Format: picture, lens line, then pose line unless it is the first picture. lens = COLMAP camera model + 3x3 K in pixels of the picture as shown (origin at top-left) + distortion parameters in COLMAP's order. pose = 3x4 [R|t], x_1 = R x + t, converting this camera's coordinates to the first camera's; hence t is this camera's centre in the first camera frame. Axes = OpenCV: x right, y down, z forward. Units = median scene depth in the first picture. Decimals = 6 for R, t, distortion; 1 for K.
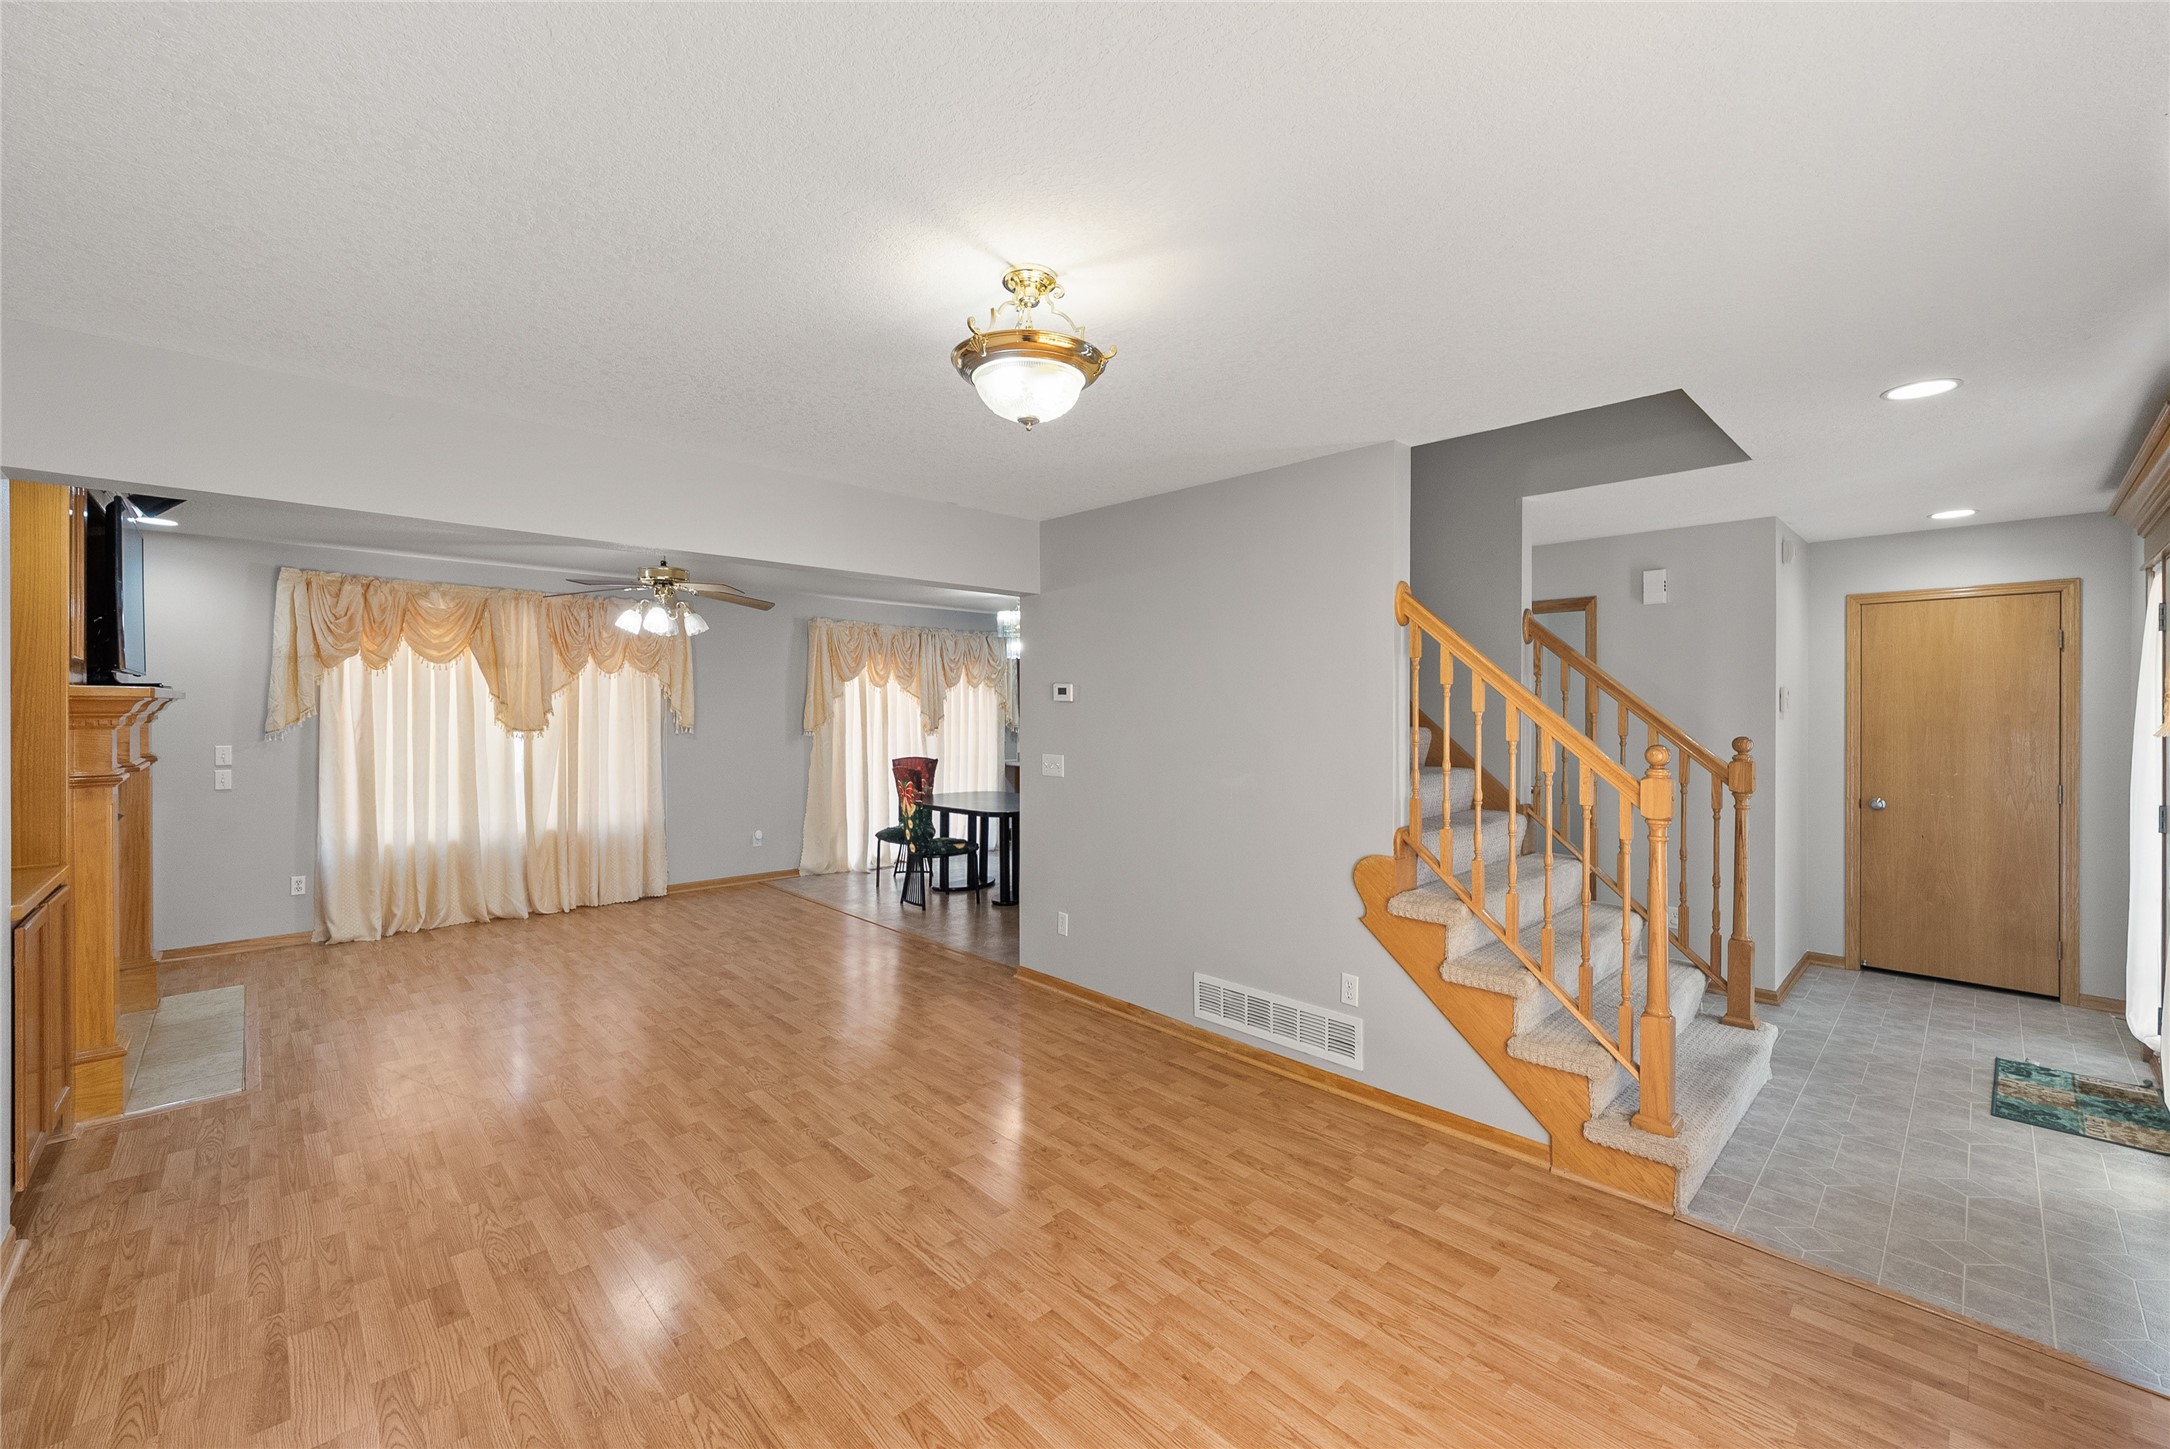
lens RADIAL K [[861.5, 0, 1101.0], [0, 861.5, 716.2], [0, 0, 1]] dist [-0.001348, -0.000002]
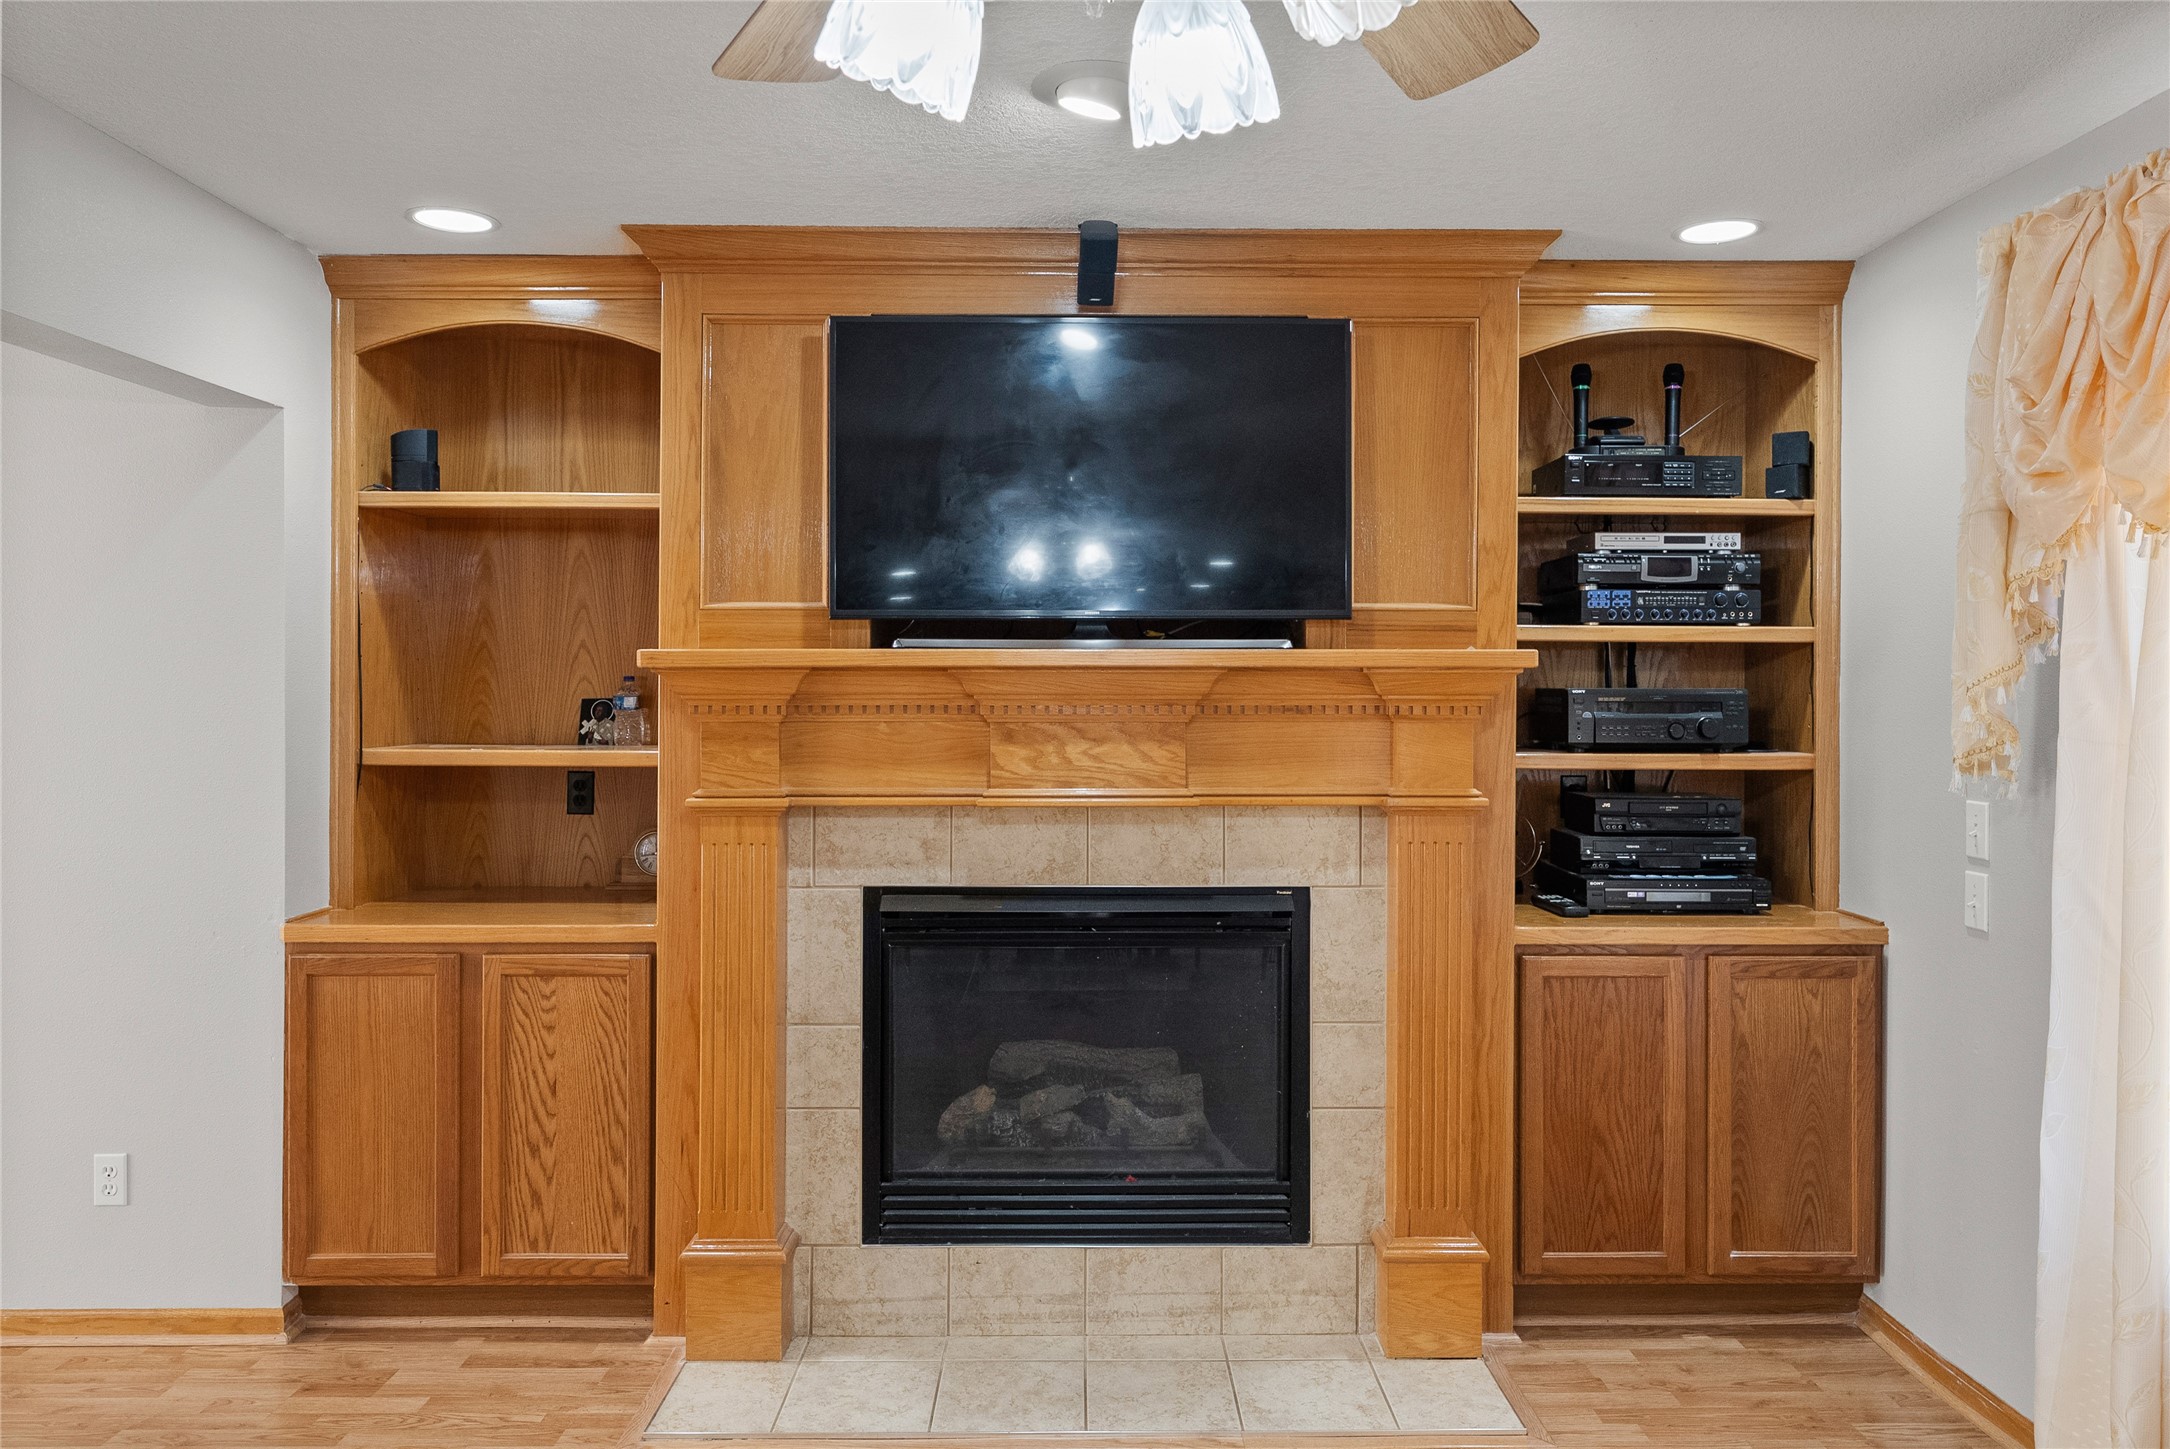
lens RADIAL K [[1461.3, 0, 1083.2], [0, 1461.3, 701.6], [0, 0, 1]] dist [0.006653, 0.002813]
pose [[-0.687949, -0.001252, -0.725758, -0.303105], [-0.011292, 0.999896, 0.008978, -0.005418], [0.725671, 0.014372, -0.687892, 0.983470]]
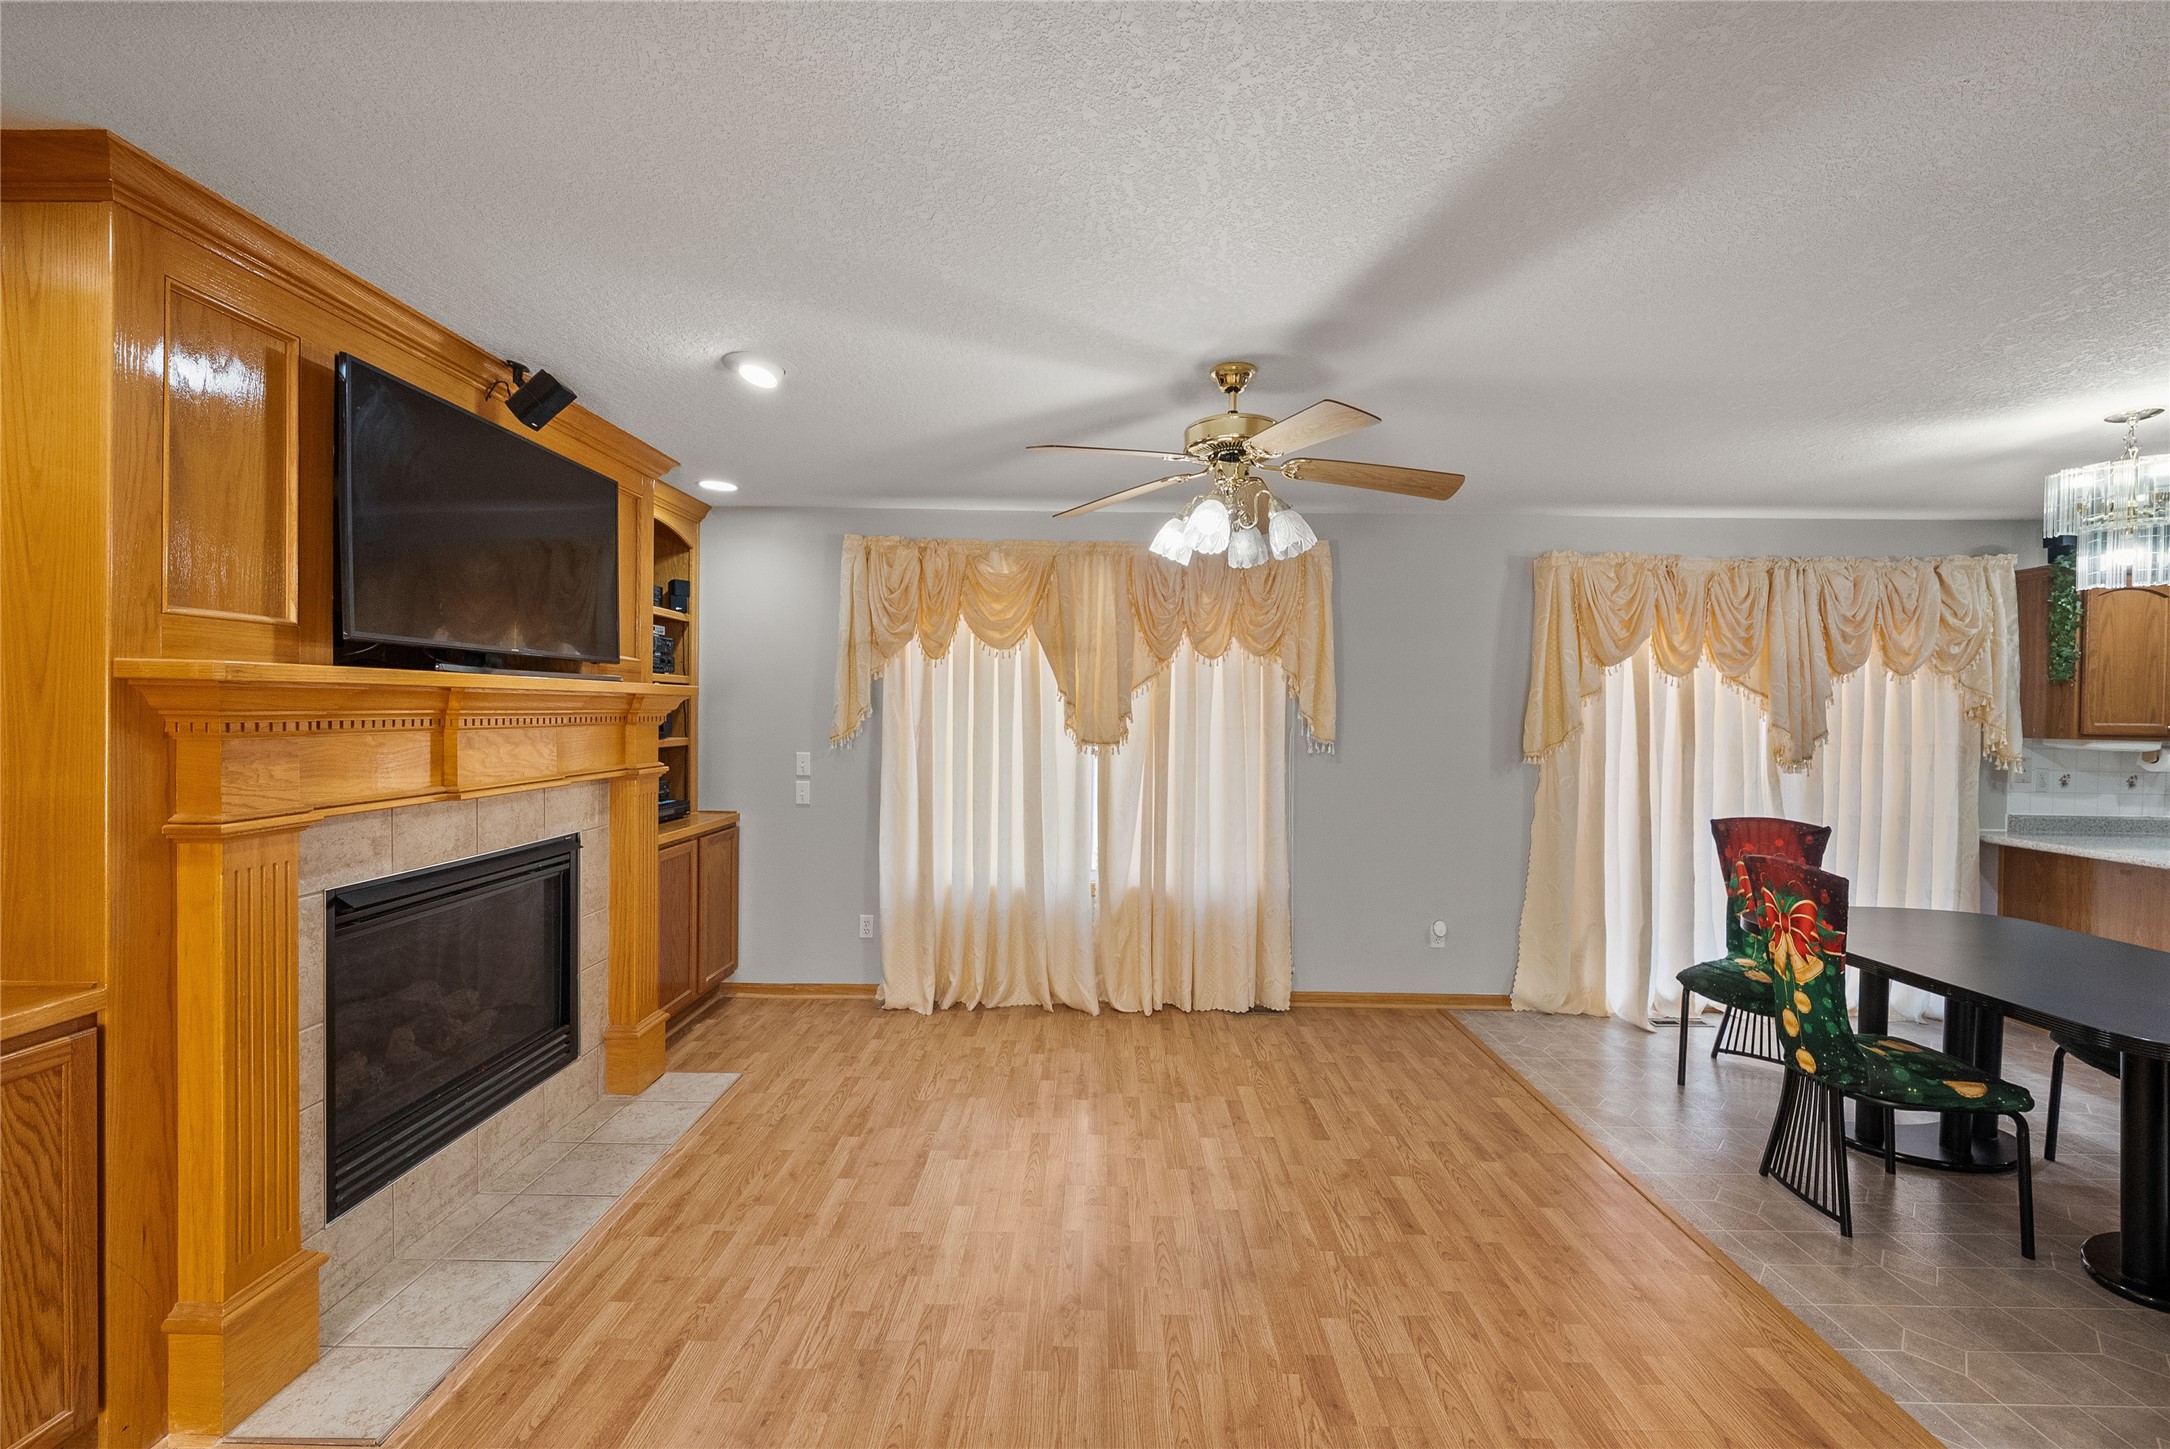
lens RADIAL K [[861.5, 0, 1089.2], [0, 861.5, 720.0], [0, 0, 1]] dist [-0.001348, -0.000002]
pose [[0.703618, 0.013308, -0.710454, -0.186924], [-0.015820, 0.999870, 0.003061, -0.004064], [0.710403, 0.009086, 0.703737, 0.518061]]
